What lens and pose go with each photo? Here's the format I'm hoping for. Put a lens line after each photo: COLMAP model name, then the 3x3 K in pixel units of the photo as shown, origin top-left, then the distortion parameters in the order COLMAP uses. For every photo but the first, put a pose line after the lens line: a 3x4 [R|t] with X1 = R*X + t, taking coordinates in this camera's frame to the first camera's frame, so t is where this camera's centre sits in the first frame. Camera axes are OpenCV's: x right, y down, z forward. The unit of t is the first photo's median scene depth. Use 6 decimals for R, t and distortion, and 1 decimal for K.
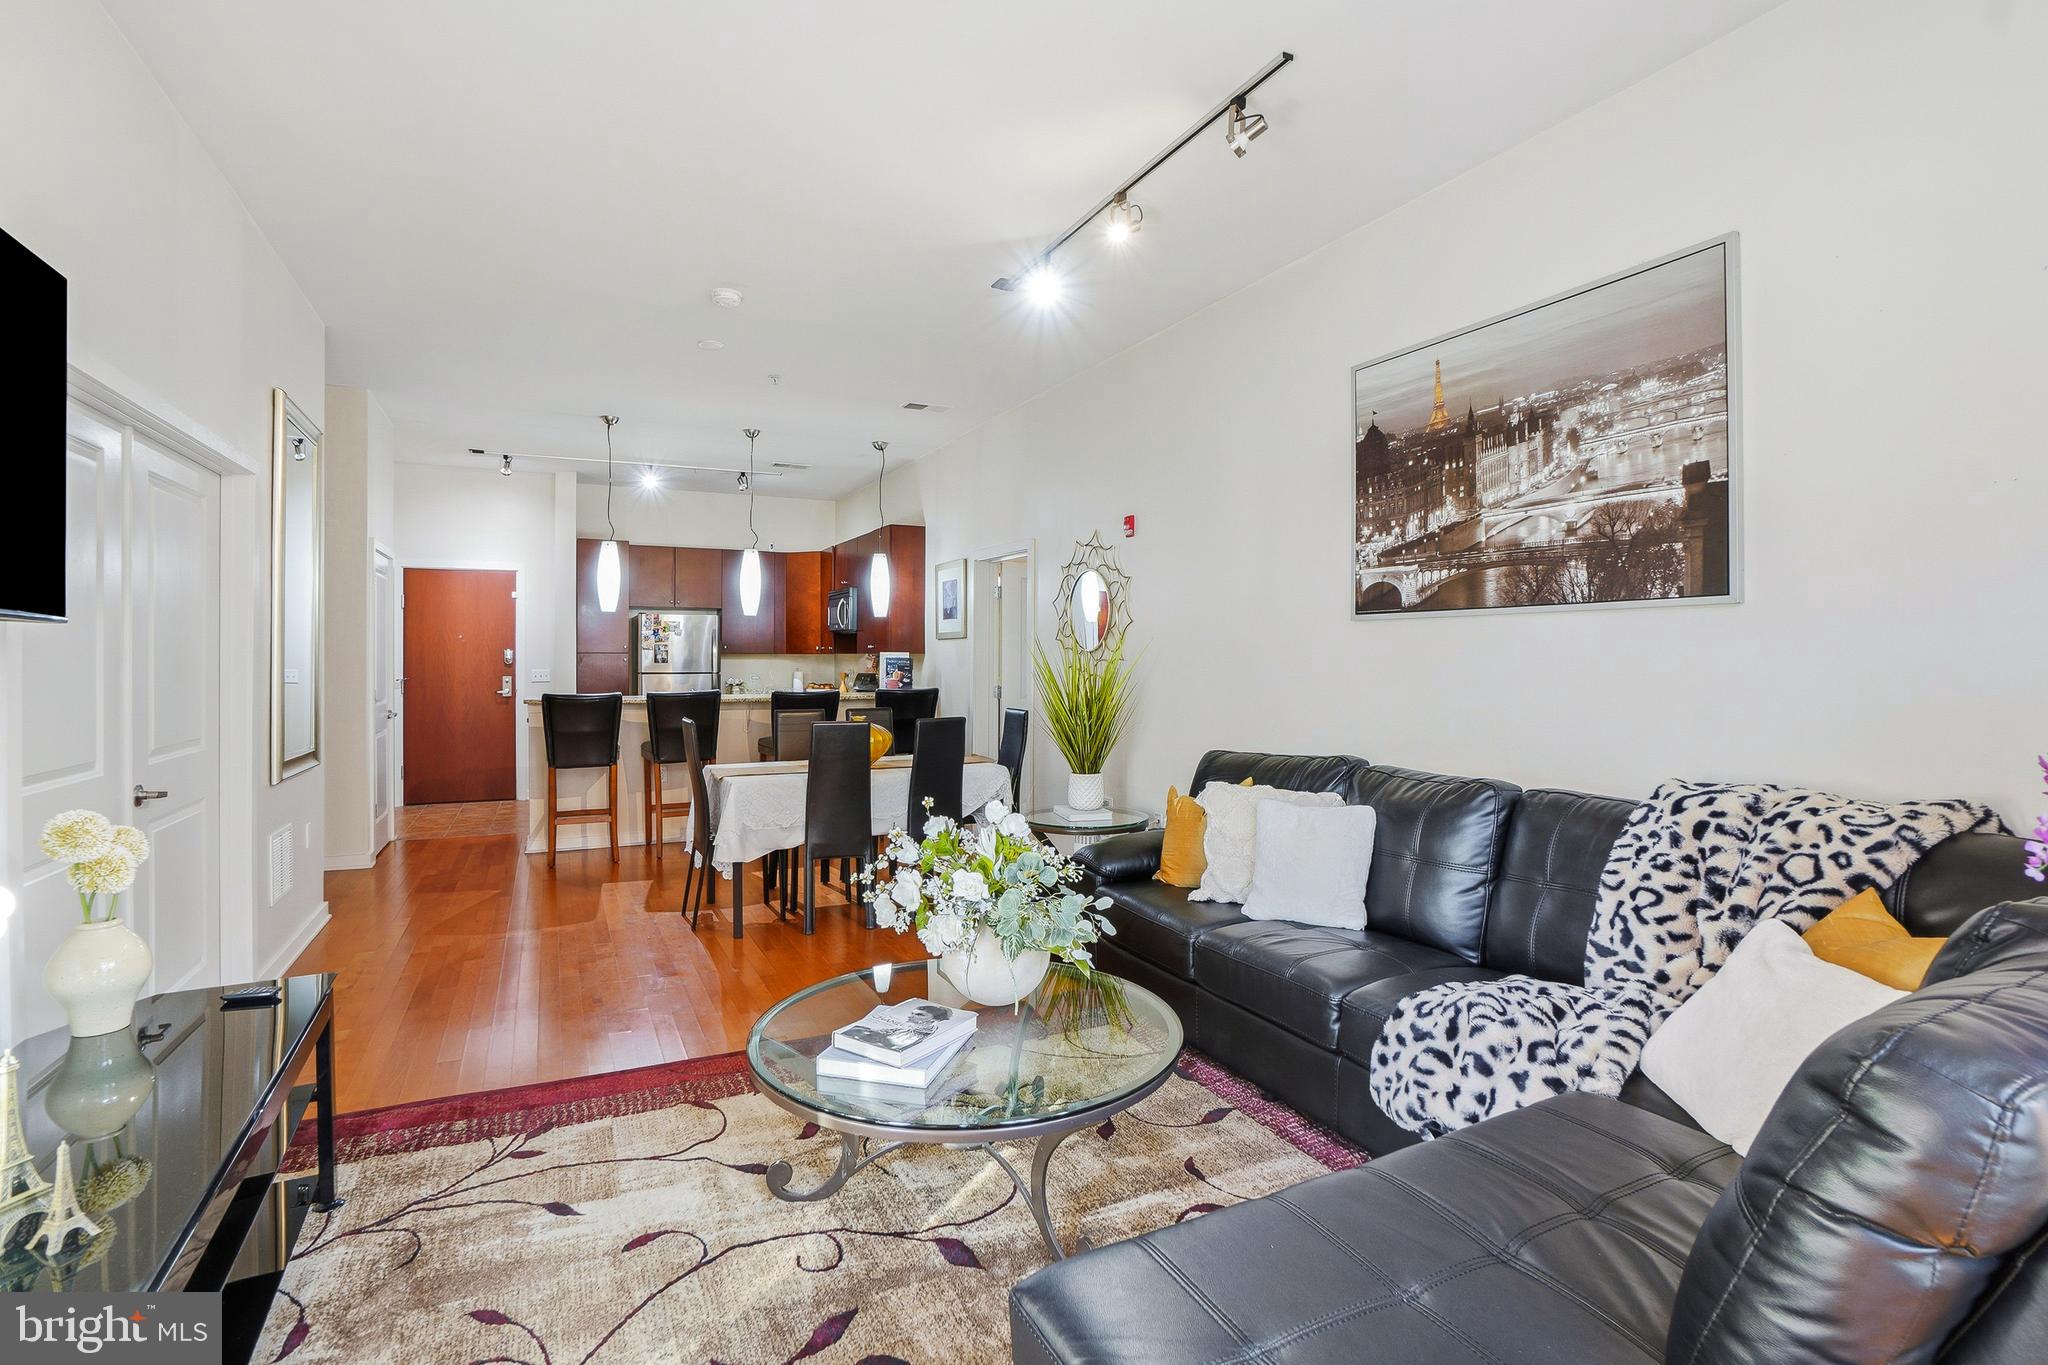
lens RADIAL K [[985.7, 0, 1020.7], [0, 985.7, 653.4], [0, 0, 1]] dist [-0.056722, 0.026320]
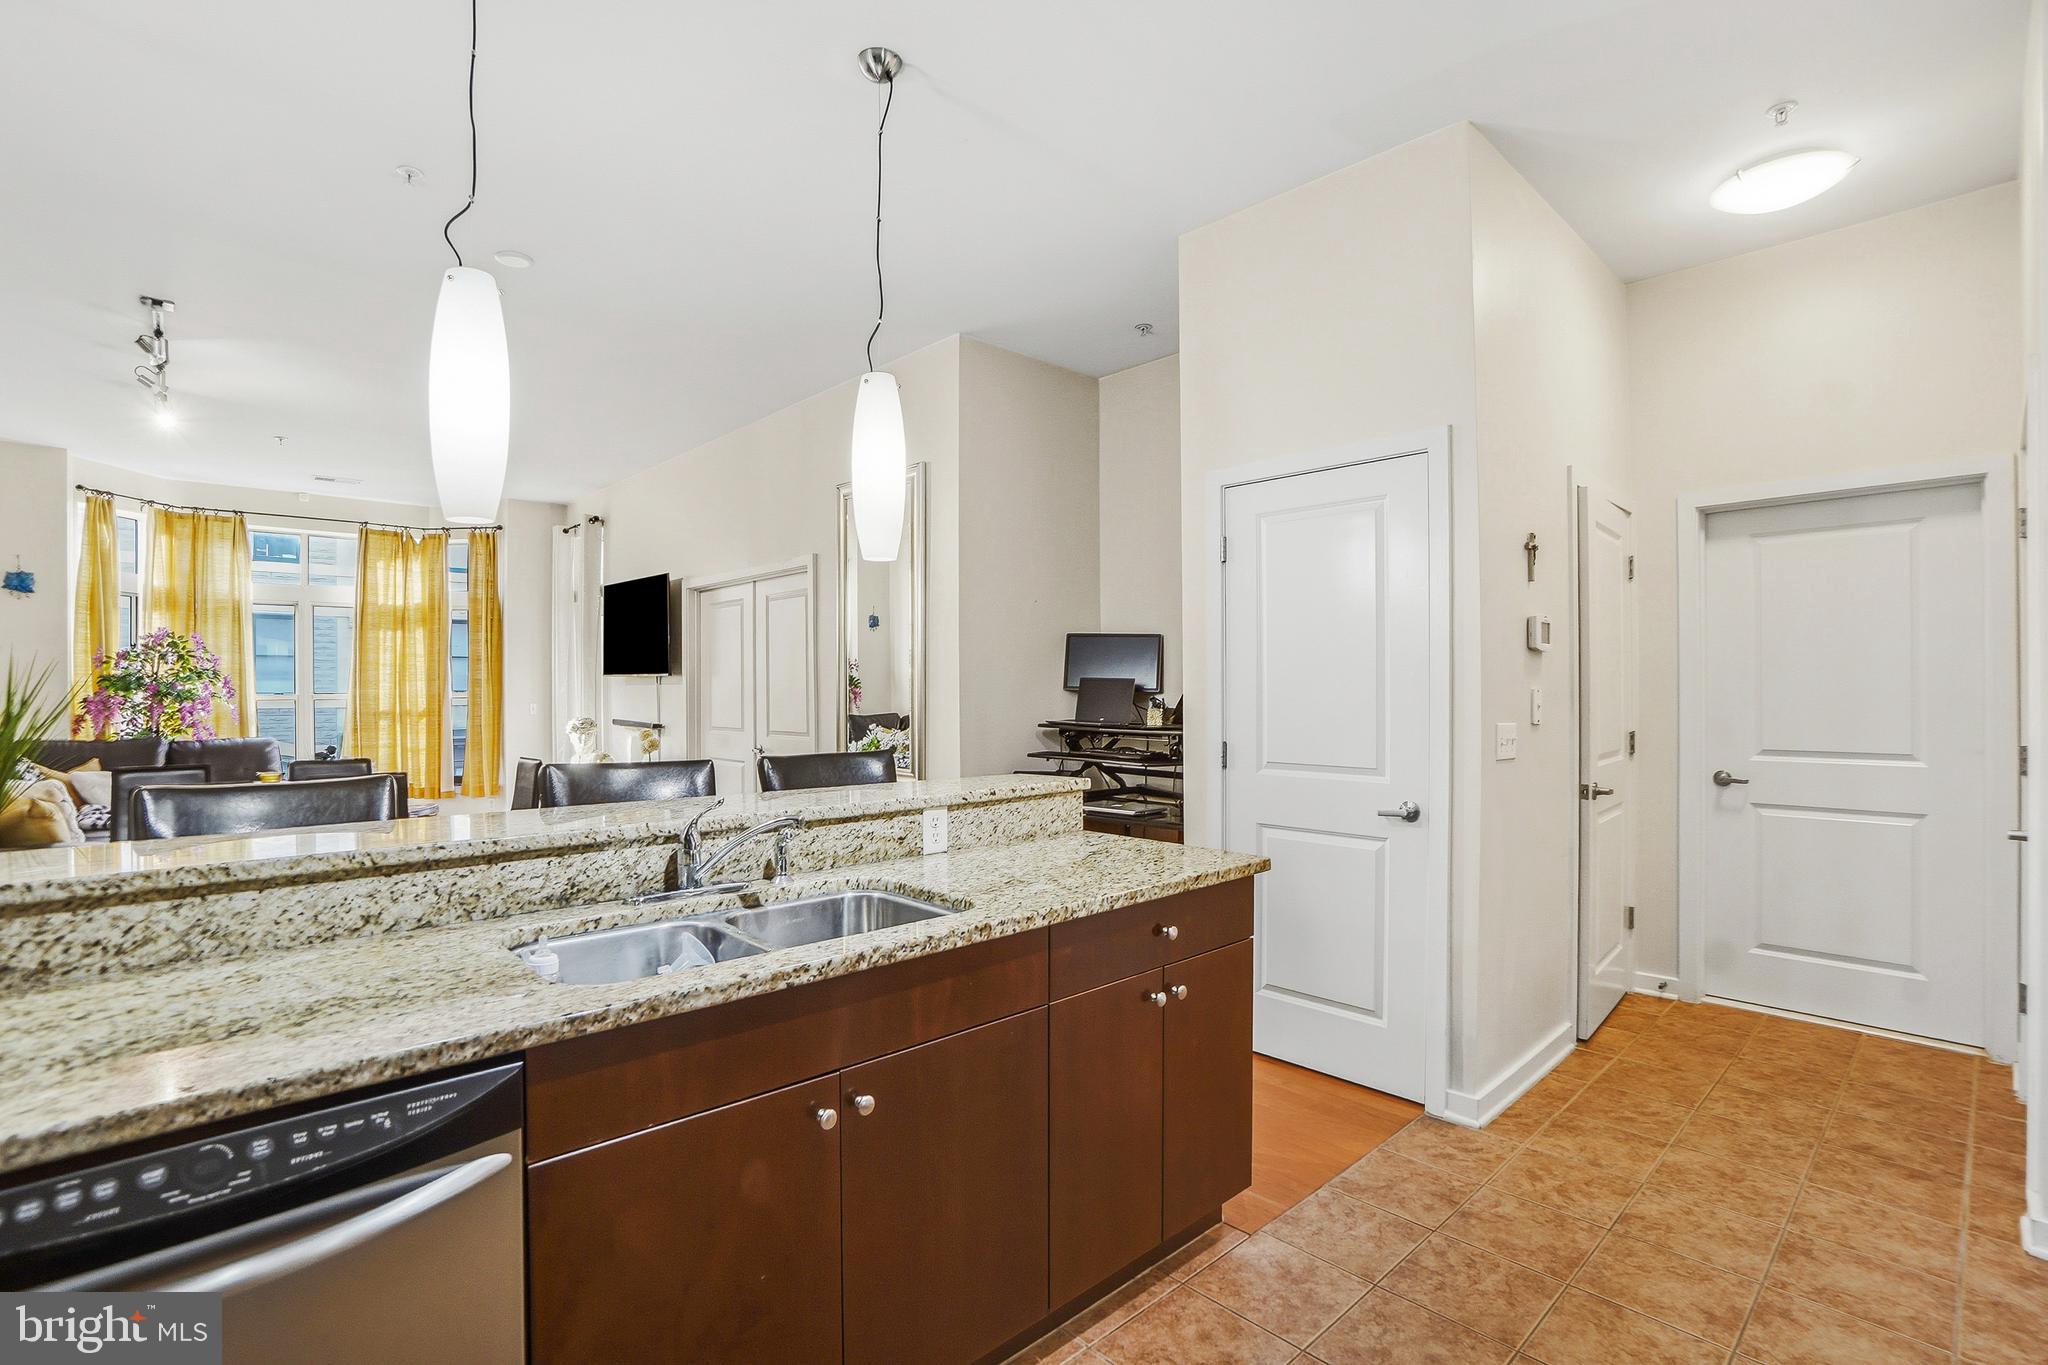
lens RADIAL K [[946.4, 0, 1012.9], [0, 946.4, 694.8], [0, 0, 1]] dist [-0.050779, 0.020807]
pose [[-0.959798, 0.002428, -0.280680, -0.887562], [0.001438, 0.999992, 0.003733, 0.017763], [0.280687, 0.003180, -0.959794, 3.214399]]
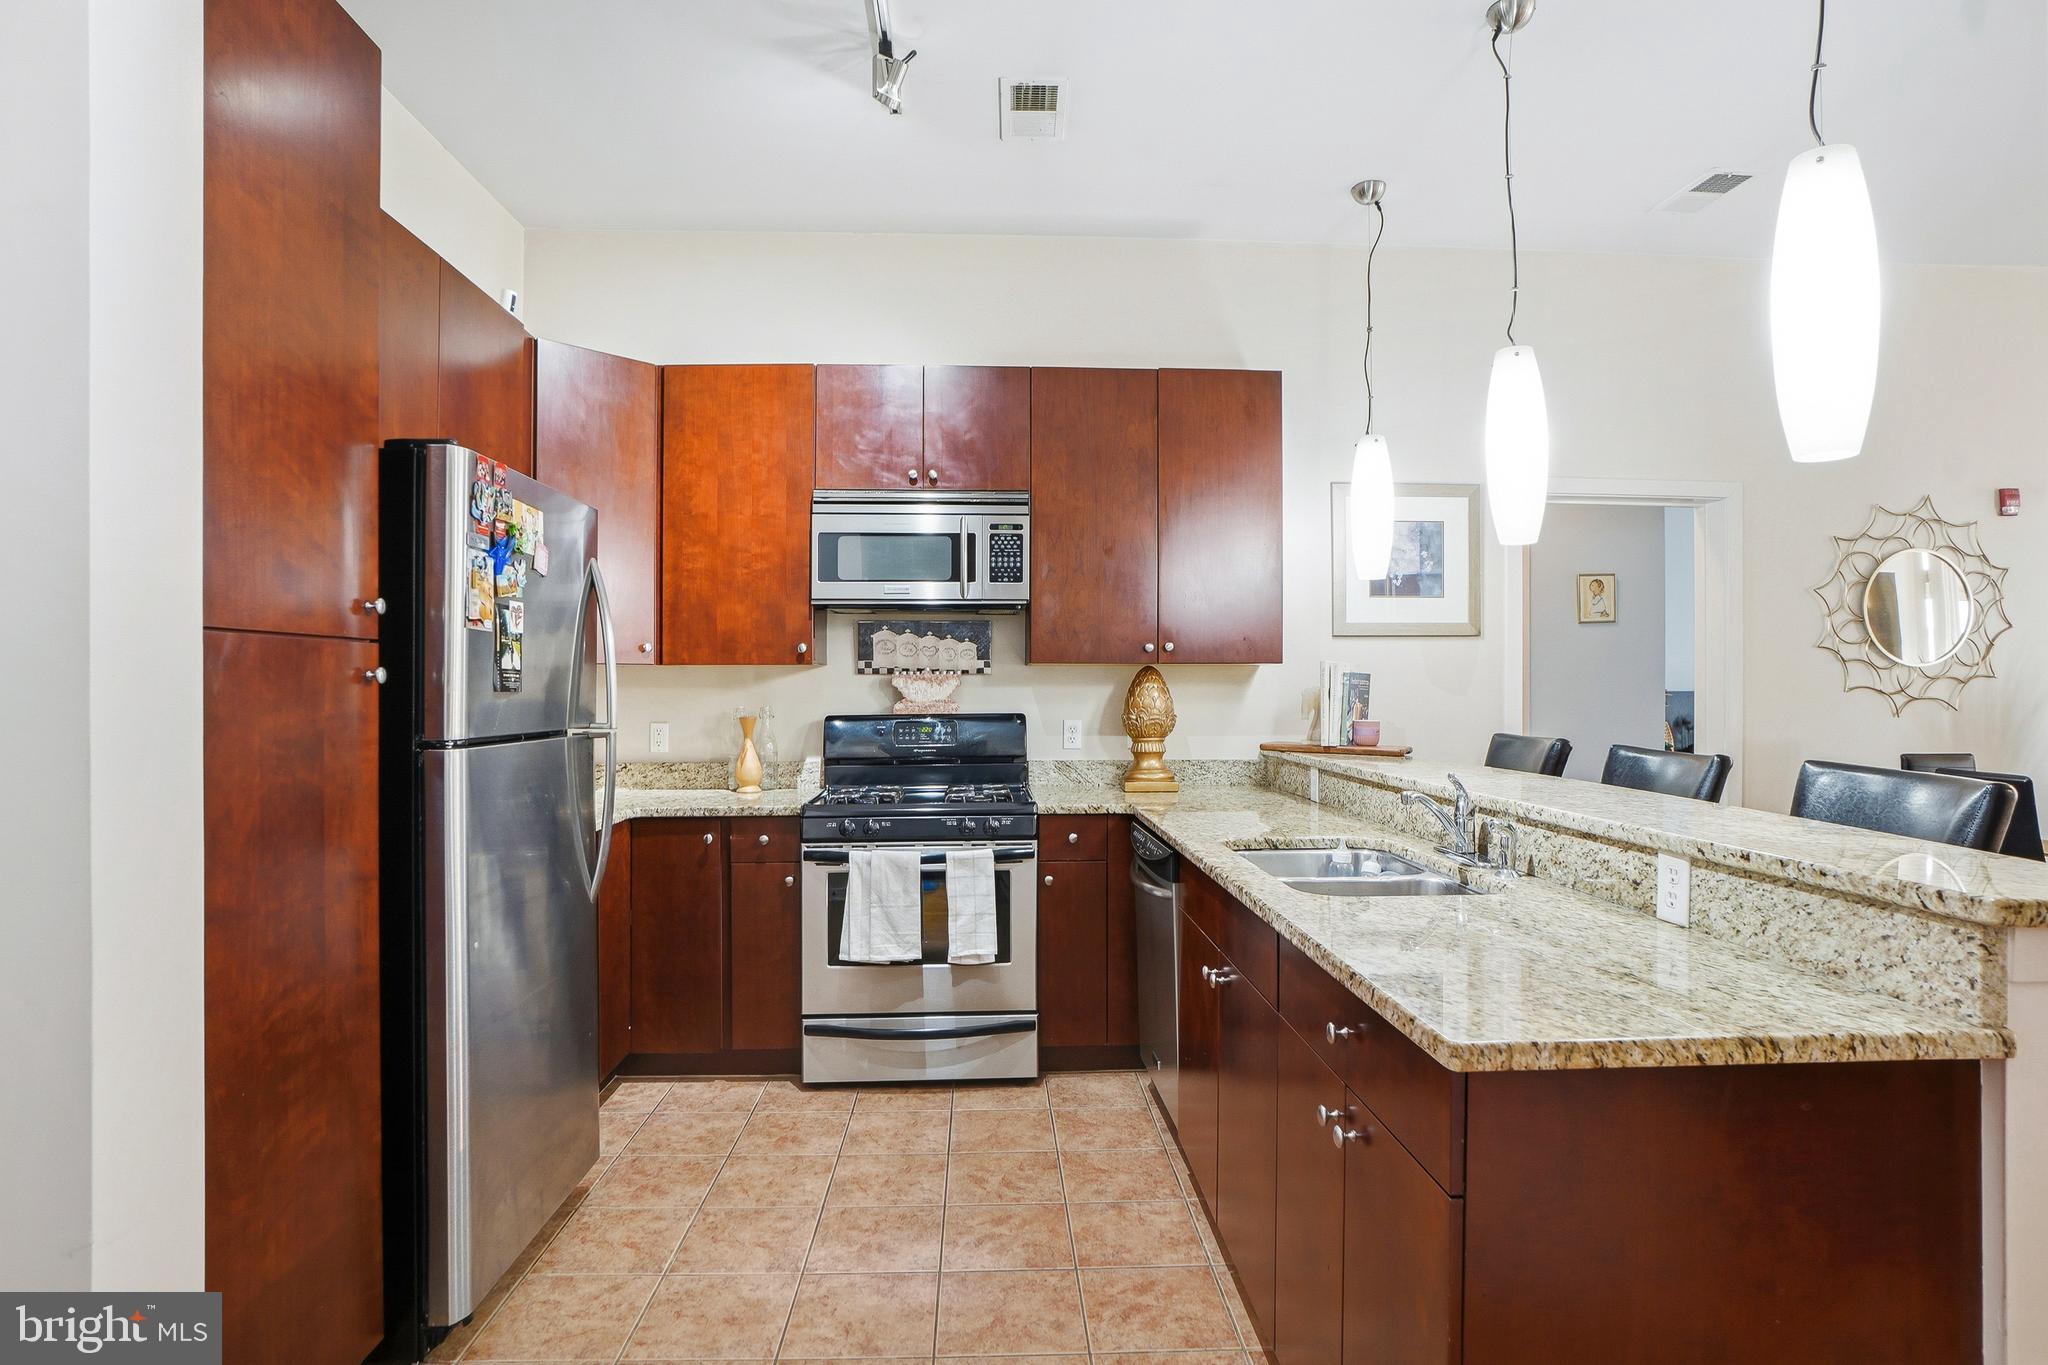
lens RADIAL K [[1066.4, 0, 1024.0], [0, 1066.4, 682.5], [0, 0, 1]] dist [-0.038306, 0.000024]
pose [[0.401204, 0.000134, 0.915989, -1.714143], [-0.004932, 0.999986, 0.002013, 0.022111], [-0.915975, -0.005325, 0.401199, 2.534349]]
